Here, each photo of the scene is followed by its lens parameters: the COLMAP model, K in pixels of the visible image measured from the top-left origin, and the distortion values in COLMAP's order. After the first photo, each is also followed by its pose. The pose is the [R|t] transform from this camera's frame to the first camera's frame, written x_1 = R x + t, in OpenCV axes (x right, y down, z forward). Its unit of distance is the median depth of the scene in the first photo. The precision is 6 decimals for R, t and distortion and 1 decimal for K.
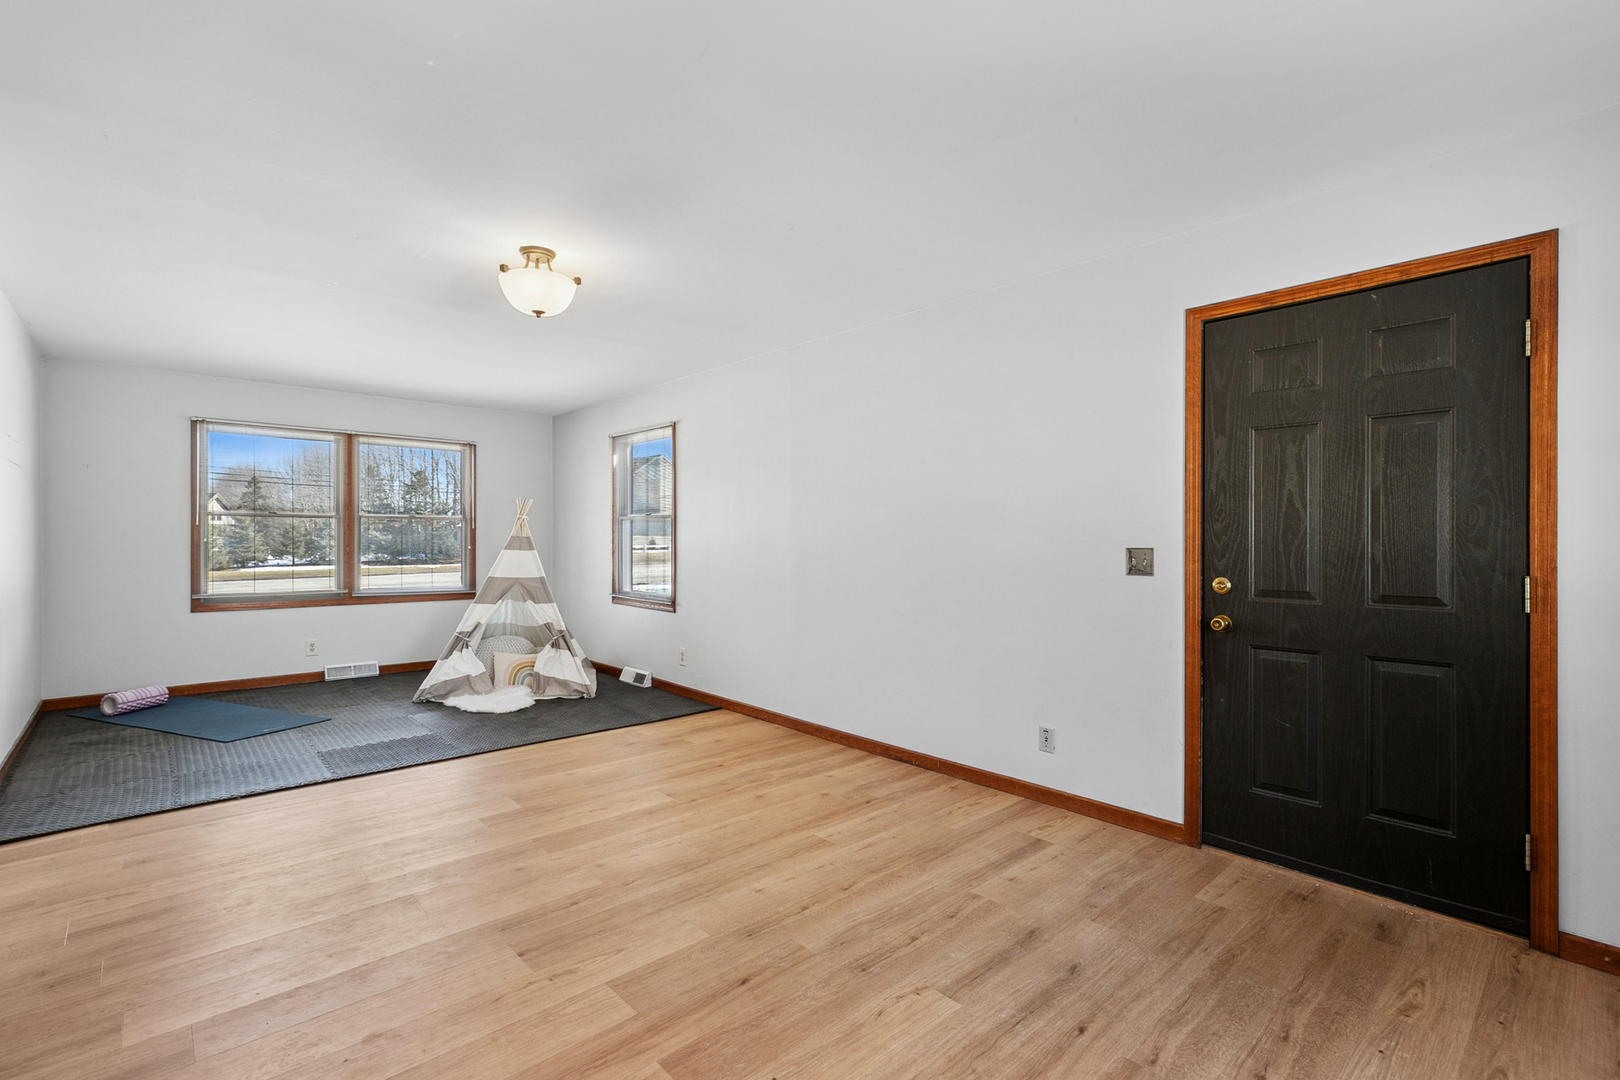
lens RADIAL K [[727.5, 0, 810.0], [0, 727.5, 540.0], [0, 0, 1]] dist [0.002895, 0.001212]
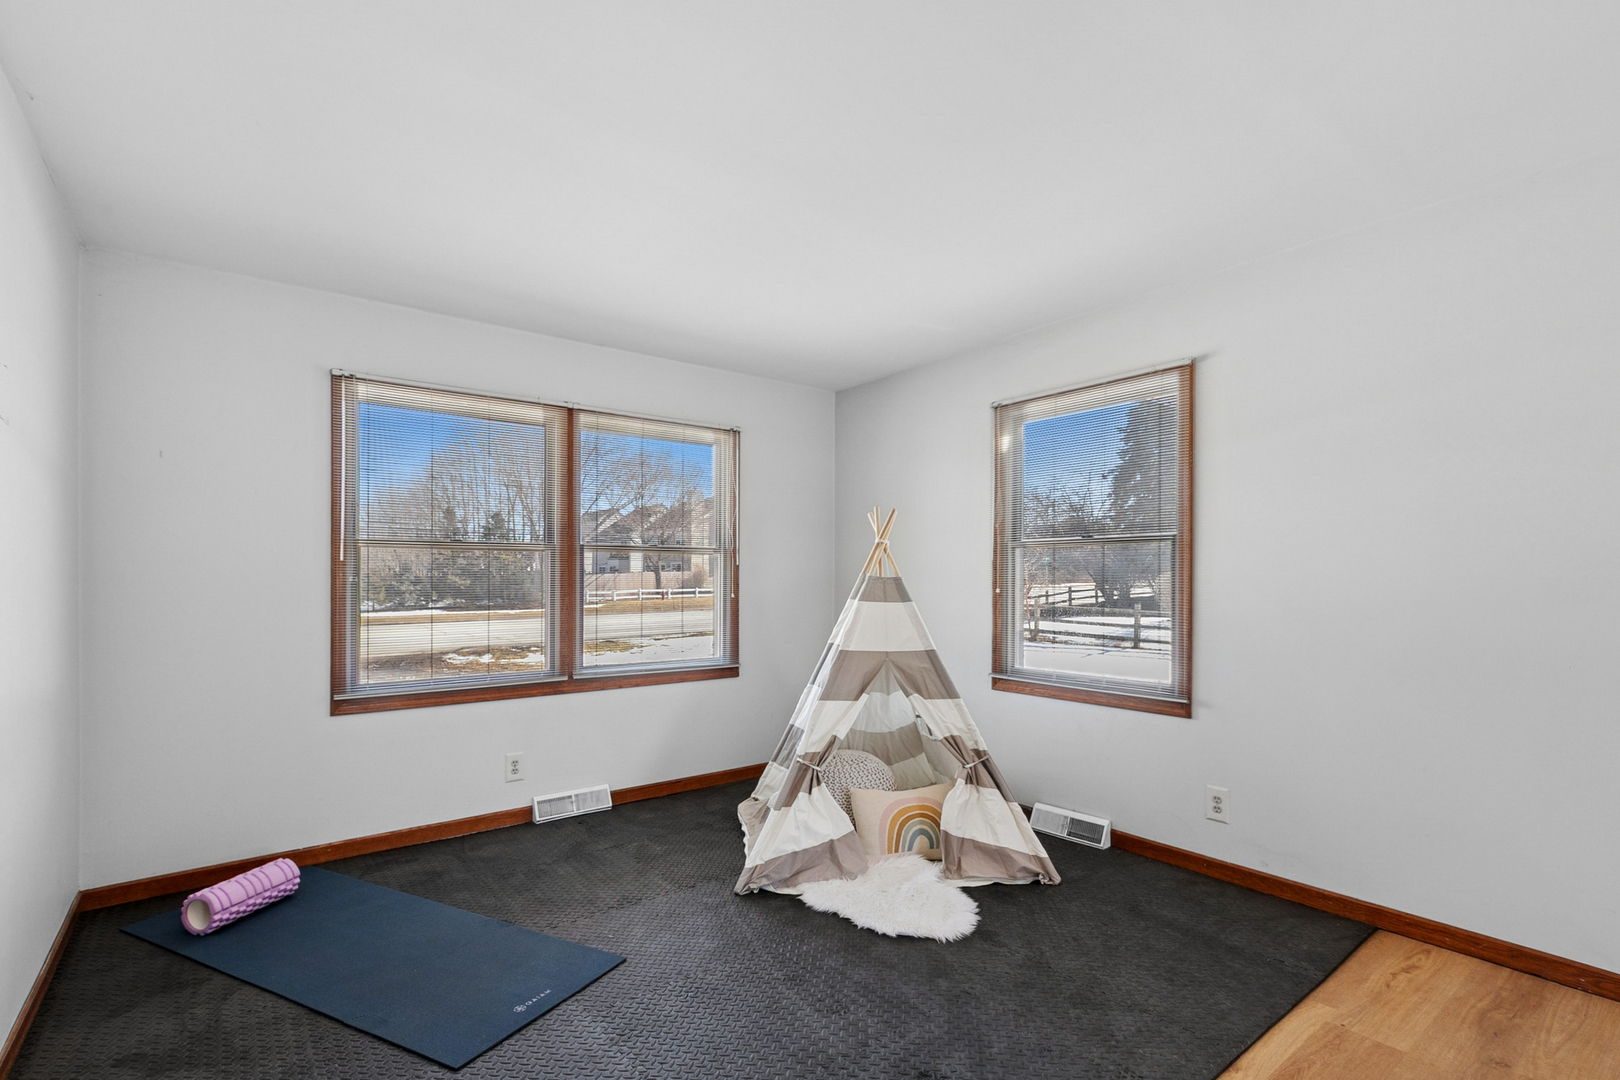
lens RADIAL K [[749.9, 0, 820.6], [0, 749.9, 576.5], [0, 0, 1]] dist [-0.001936, -0.001142]
pose [[0.997544, -0.007146, -0.069680, -0.412248], [0.006652, 0.999951, -0.007316, -0.001735], [0.069728, 0.006835, 0.997543, 0.429427]]
